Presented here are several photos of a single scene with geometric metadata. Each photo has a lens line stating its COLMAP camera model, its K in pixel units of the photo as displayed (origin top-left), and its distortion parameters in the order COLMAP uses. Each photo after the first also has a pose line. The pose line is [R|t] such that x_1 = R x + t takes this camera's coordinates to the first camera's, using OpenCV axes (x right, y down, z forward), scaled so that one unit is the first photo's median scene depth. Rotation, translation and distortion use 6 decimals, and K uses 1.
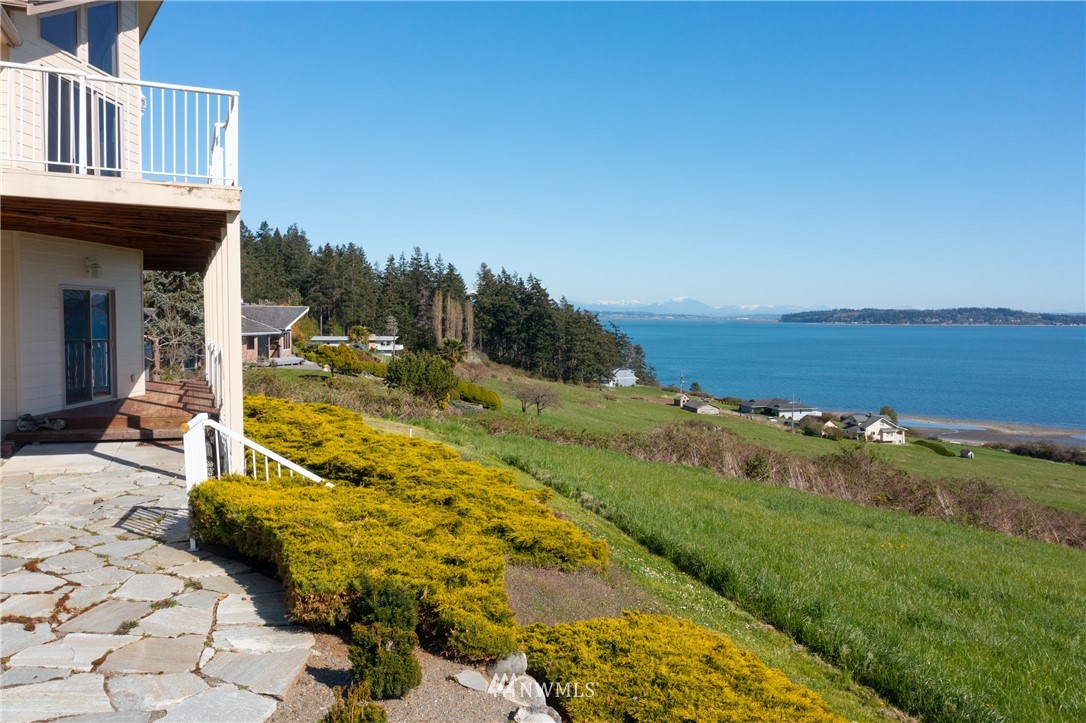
lens RADIAL K [[866.0, 0, 545.1], [0, 866.0, 360.0], [0, 0, 1]] dist [-0.003139, 0.001348]
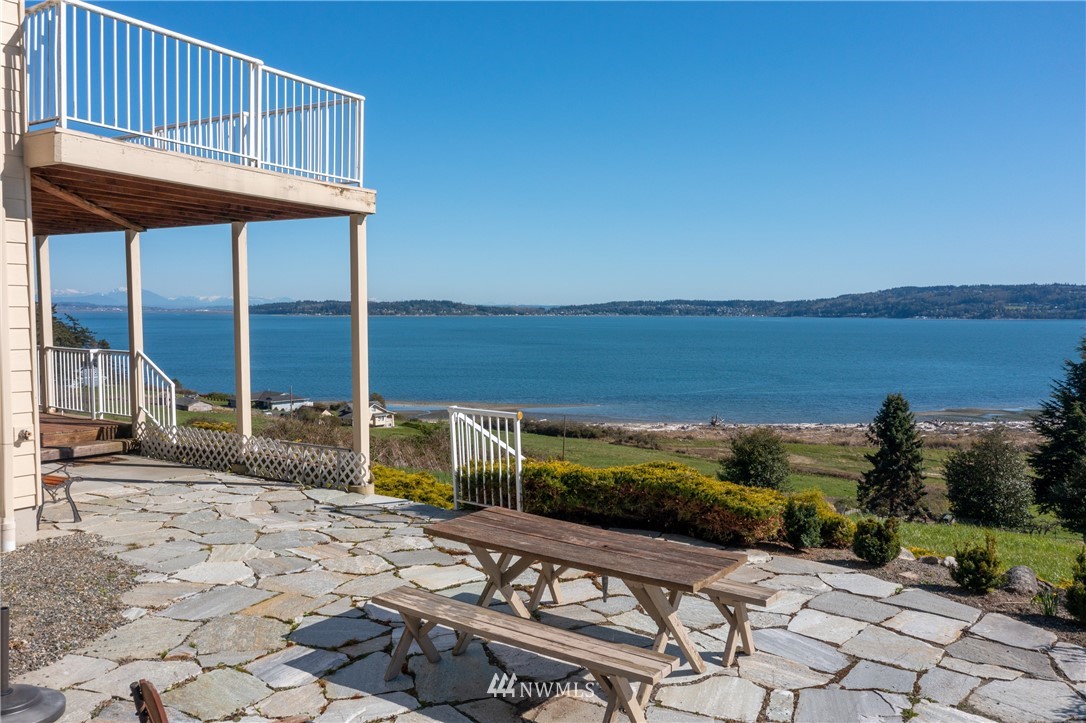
lens RADIAL K [[869.0, 0, 543.0], [0, 869.0, 361.5], [0, 0, 1]] dist [-0.011987, 0.060152]
pose [[0.826993, -0.035306, 0.561103, -0.028557], [0.028978, 0.999376, 0.020174, -0.000415], [-0.561465, -0.000424, 0.827500, 0.001121]]
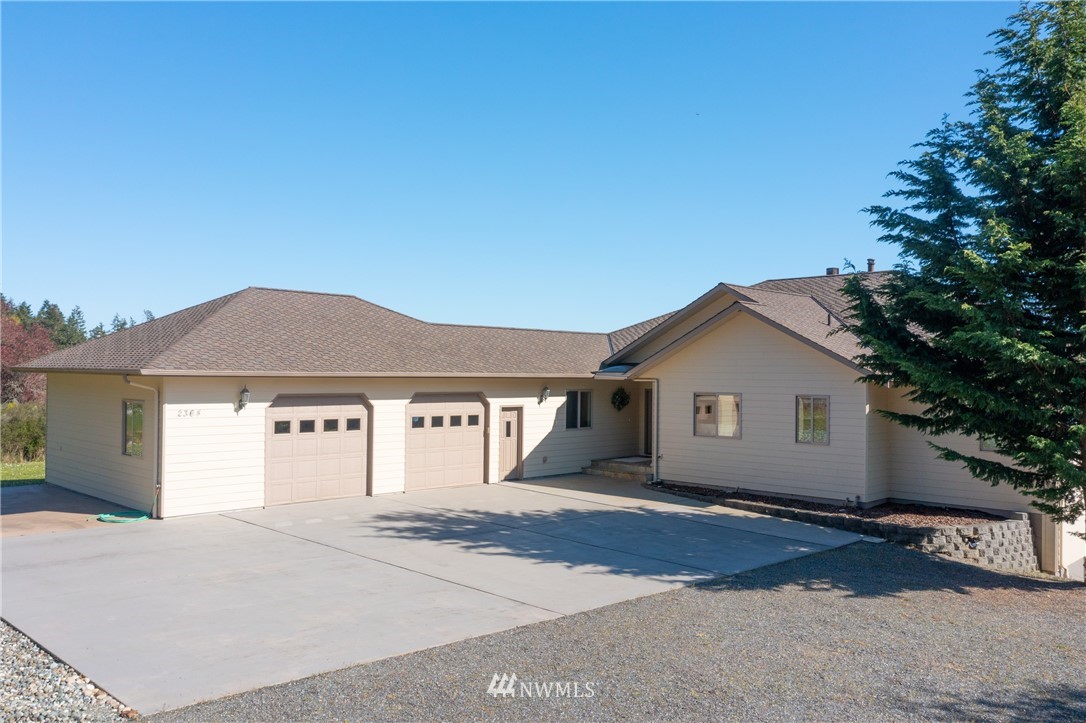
lens RADIAL K [[866.0, 0, 545.1], [0, 866.0, 360.0], [0, 0, 1]] dist [-0.003139, 0.001348]
pose [[0.919570, 0.009297, 0.392816, -0.134053], [0.015562, 0.998074, -0.060054, -0.014546], [-0.392618, 0.061337, 0.917654, -0.033014]]
